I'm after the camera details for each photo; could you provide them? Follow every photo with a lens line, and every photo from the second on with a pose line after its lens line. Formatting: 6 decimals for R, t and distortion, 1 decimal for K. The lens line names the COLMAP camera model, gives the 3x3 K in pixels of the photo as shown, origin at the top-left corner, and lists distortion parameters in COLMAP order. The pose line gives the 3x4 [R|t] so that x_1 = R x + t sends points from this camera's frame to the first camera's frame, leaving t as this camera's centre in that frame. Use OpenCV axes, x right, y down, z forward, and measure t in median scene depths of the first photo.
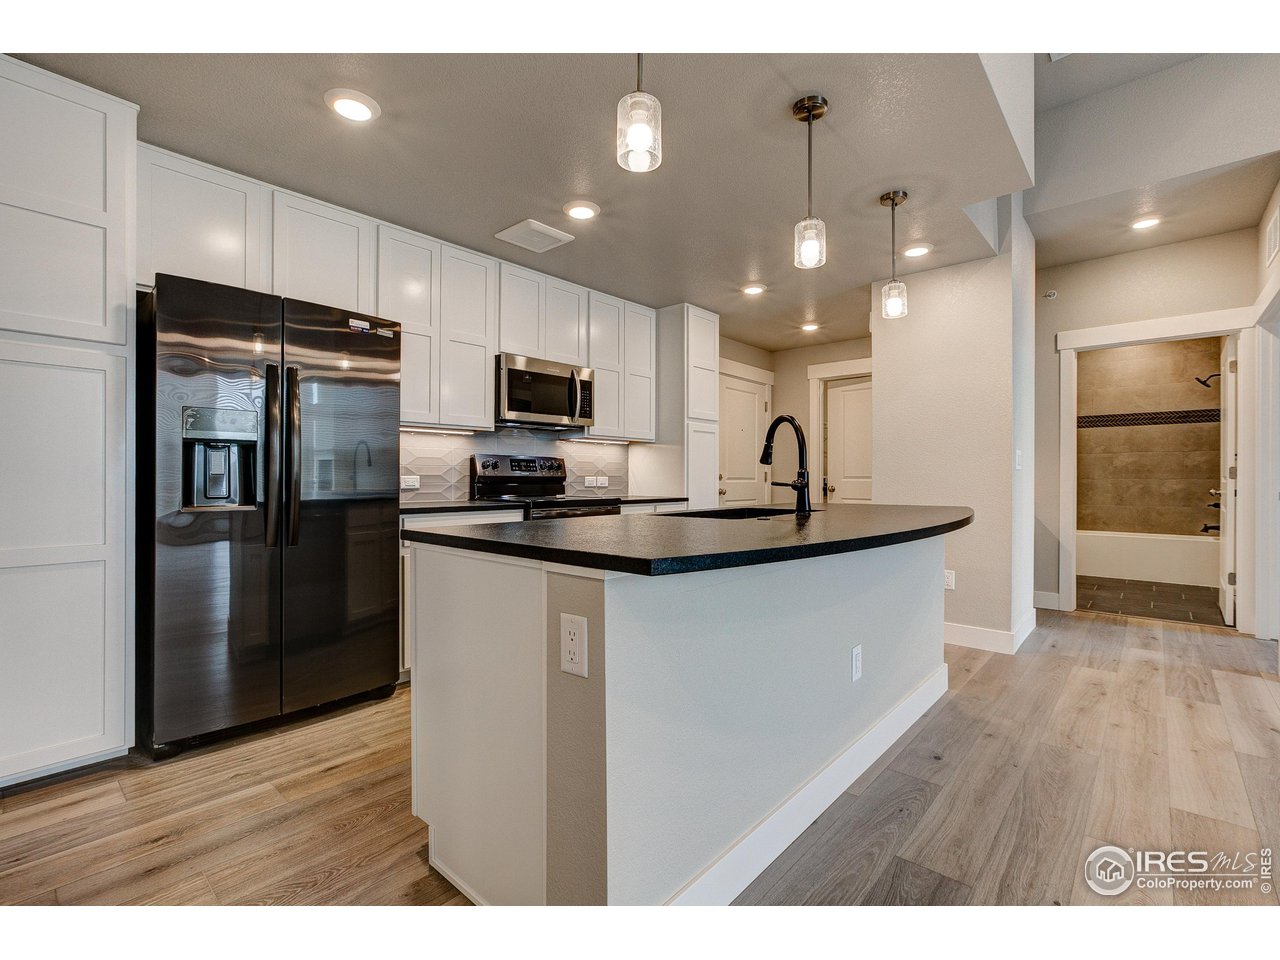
lens RADIAL K [[593.9, 0, 641.7], [0, 593.9, 475.5], [0, 0, 1]] dist [-0.001954, -0.000249]
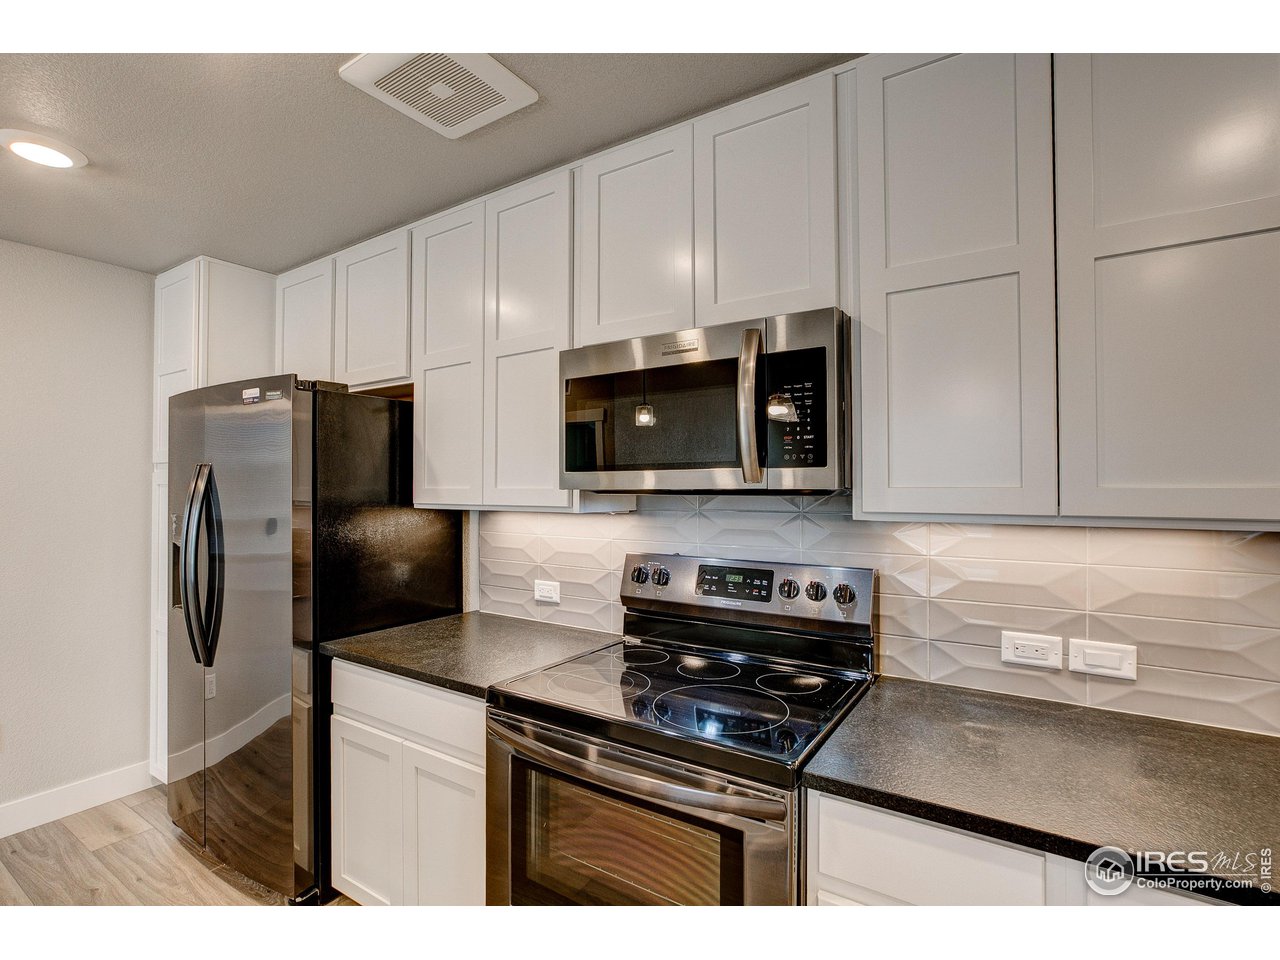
lens RADIAL K [[577.7, 0, 644.7], [0, 577.7, 474.2], [0, 0, 1]] dist [-0.019078, 0.000235]
pose [[0.192418, -0.019560, -0.981118, 0.123305], [0.000899, 0.999804, -0.019756, -0.054733], [0.981313, 0.002919, 0.192398, 0.545625]]
